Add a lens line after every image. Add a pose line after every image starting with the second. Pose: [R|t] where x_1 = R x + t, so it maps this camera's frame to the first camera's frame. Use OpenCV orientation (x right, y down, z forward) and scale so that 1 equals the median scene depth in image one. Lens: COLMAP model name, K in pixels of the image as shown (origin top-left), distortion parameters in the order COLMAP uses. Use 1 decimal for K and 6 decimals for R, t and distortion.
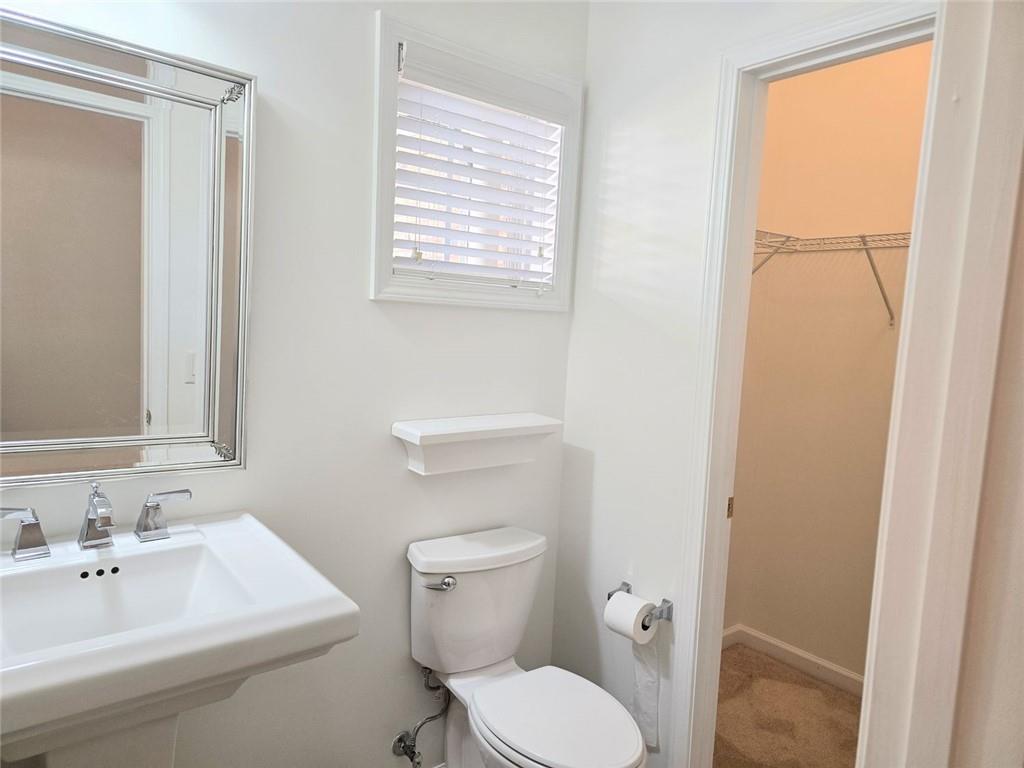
lens RADIAL K [[676.3, 0, 512.0], [0, 676.3, 389.3], [0, 0, 1]] dist [0.065529, -0.064303]
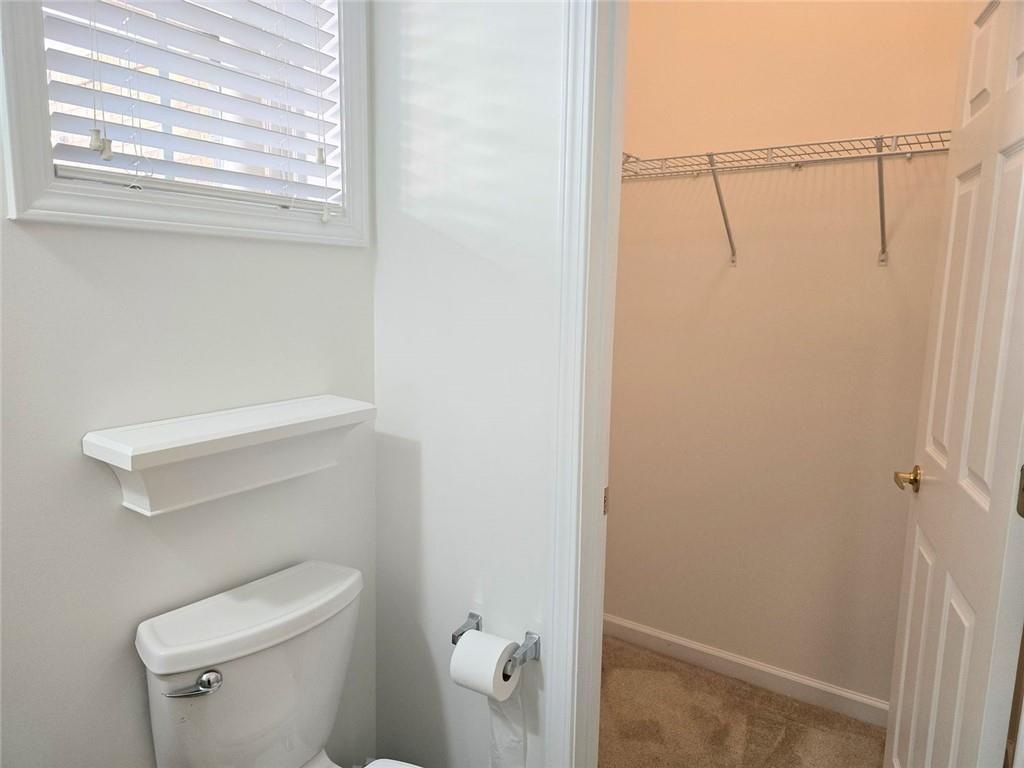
lens RADIAL K [[676.8, 0, 481.0], [0, 676.8, 383.1], [0, 0, 1]] dist [0.064385, -0.061425]
pose [[0.966551, -0.074434, 0.245435, 0.012459], [0.064332, 0.996728, 0.048934, -0.001909], [-0.248274, -0.031507, 0.968177, 0.301233]]
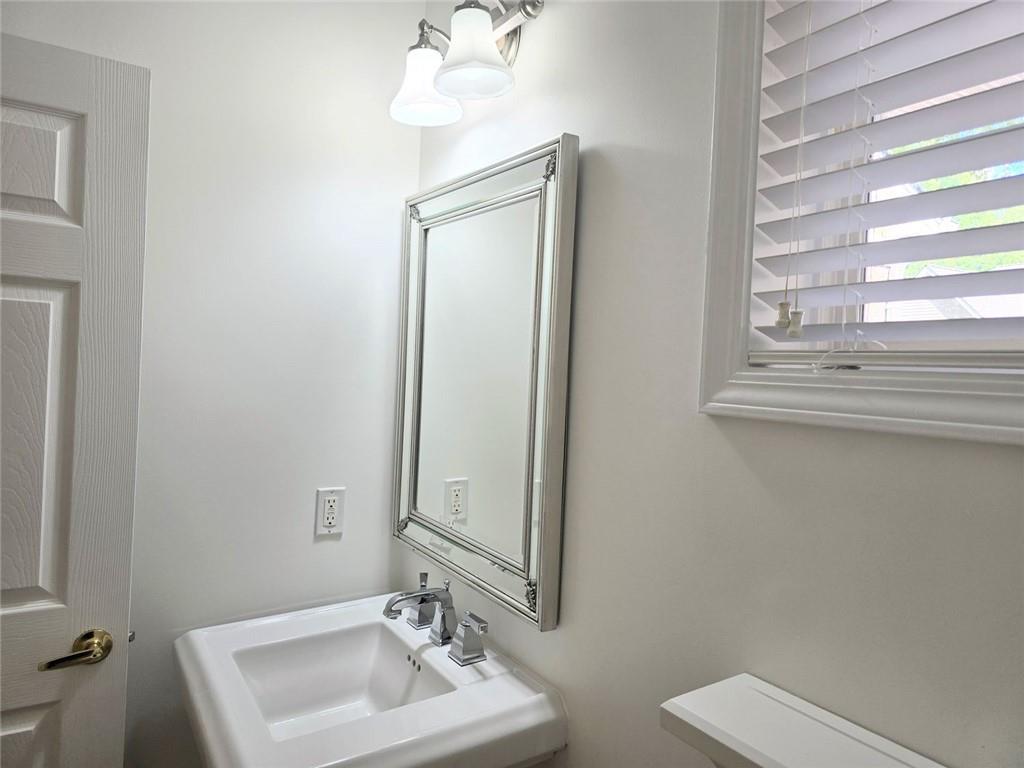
lens RADIAL K [[676.3, 0, 512.0], [0, 676.3, 389.3], [0, 0, 1]] dist [0.065529, -0.064303]
pose [[-0.094699, -0.042131, -0.994614, 0.290088], [-0.165545, 0.985860, -0.025998, -0.094268], [0.981645, 0.162191, -0.100335, 0.760262]]
